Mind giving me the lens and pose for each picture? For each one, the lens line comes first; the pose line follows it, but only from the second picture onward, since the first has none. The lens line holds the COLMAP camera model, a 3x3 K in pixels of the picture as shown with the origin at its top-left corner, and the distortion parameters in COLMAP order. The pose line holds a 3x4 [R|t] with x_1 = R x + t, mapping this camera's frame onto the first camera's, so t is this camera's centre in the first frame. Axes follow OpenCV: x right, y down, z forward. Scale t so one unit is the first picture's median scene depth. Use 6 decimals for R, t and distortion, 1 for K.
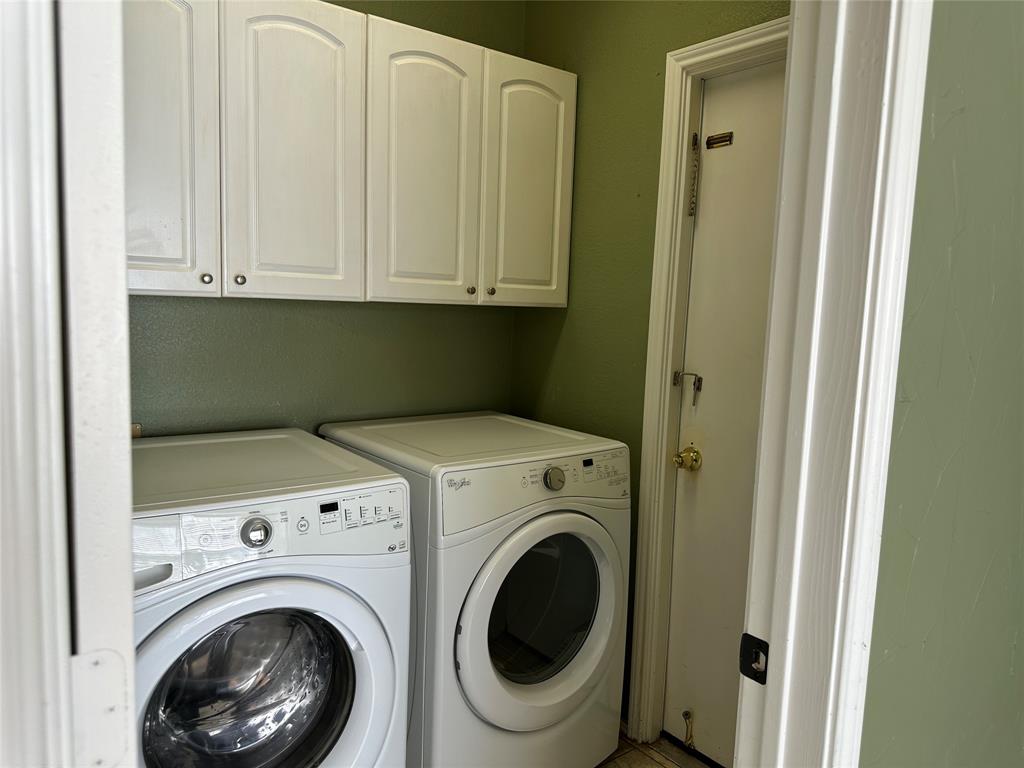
lens RADIAL K [[729.1, 0, 510.4], [0, 729.1, 385.2], [0, 0, 1]] dist [0.092896, -0.138245]
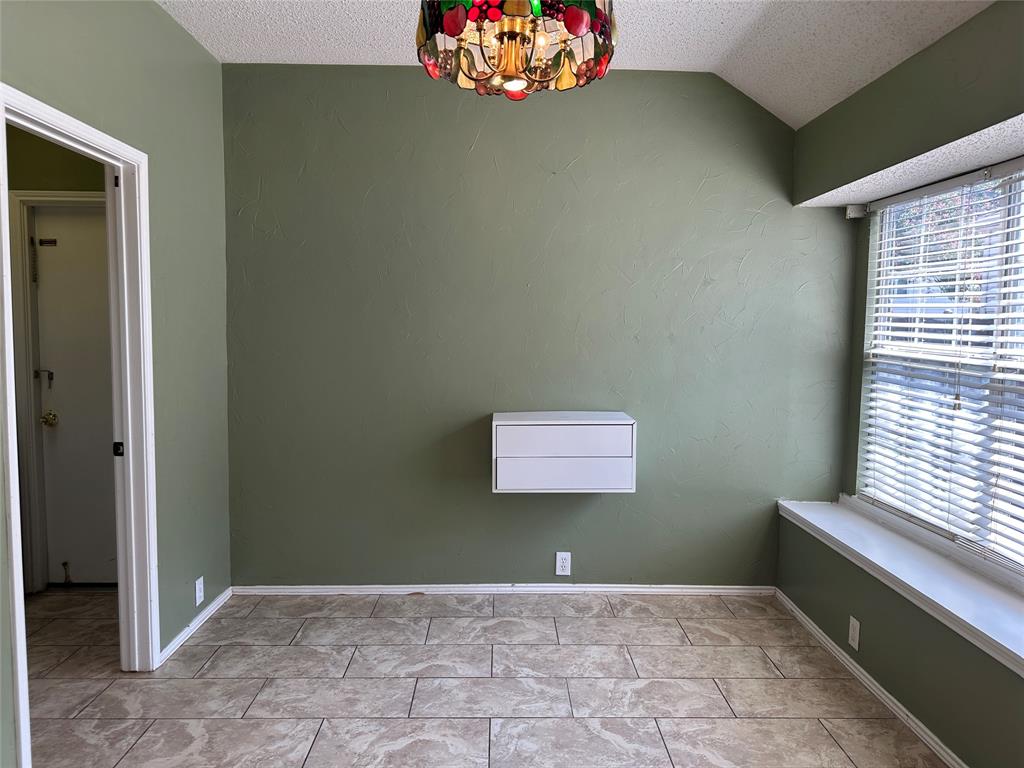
lens RADIAL K [[729.1, 0, 510.4], [0, 729.1, 385.2], [0, 0, 1]] dist [0.092896, -0.138245]
pose [[0.608932, -0.093455, 0.787698, -0.482314], [0.106503, 0.993676, 0.035560, 0.075402], [-0.786040, 0.062238, 0.615034, -0.980497]]
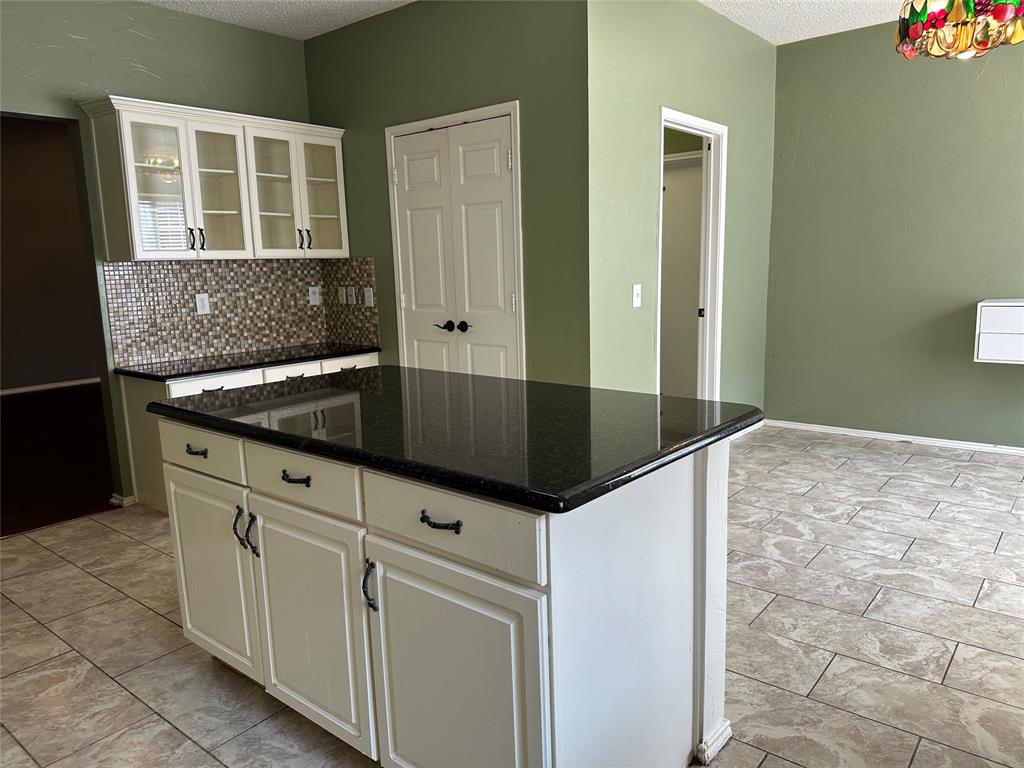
lens RADIAL K [[737.0, 0, 512.9], [0, 737.0, 375.4], [0, 0, 1]] dist [-0.002351, -0.004656]
pose [[0.974322, -0.090462, 0.206189, -0.890781], [0.082993, 0.995551, 0.044609, 0.206818], [-0.209307, -0.026351, 0.977495, -1.628912]]
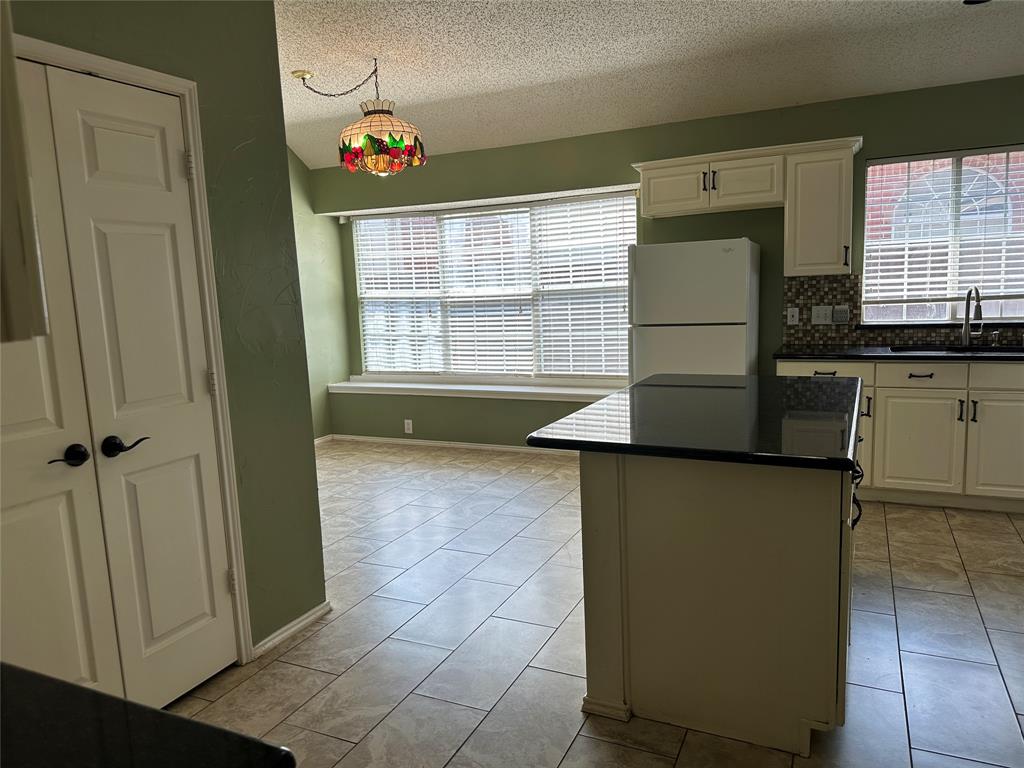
lens RADIAL K [[729.1, 0, 510.4], [0, 729.1, 385.2], [0, 0, 1]] dist [0.092896, -0.138245]
pose [[-0.436760, -0.139804, 0.888648, -1.762982], [0.131485, 0.967320, 0.216804, -0.078562], [-0.889917, 0.211535, -0.404104, 0.165272]]
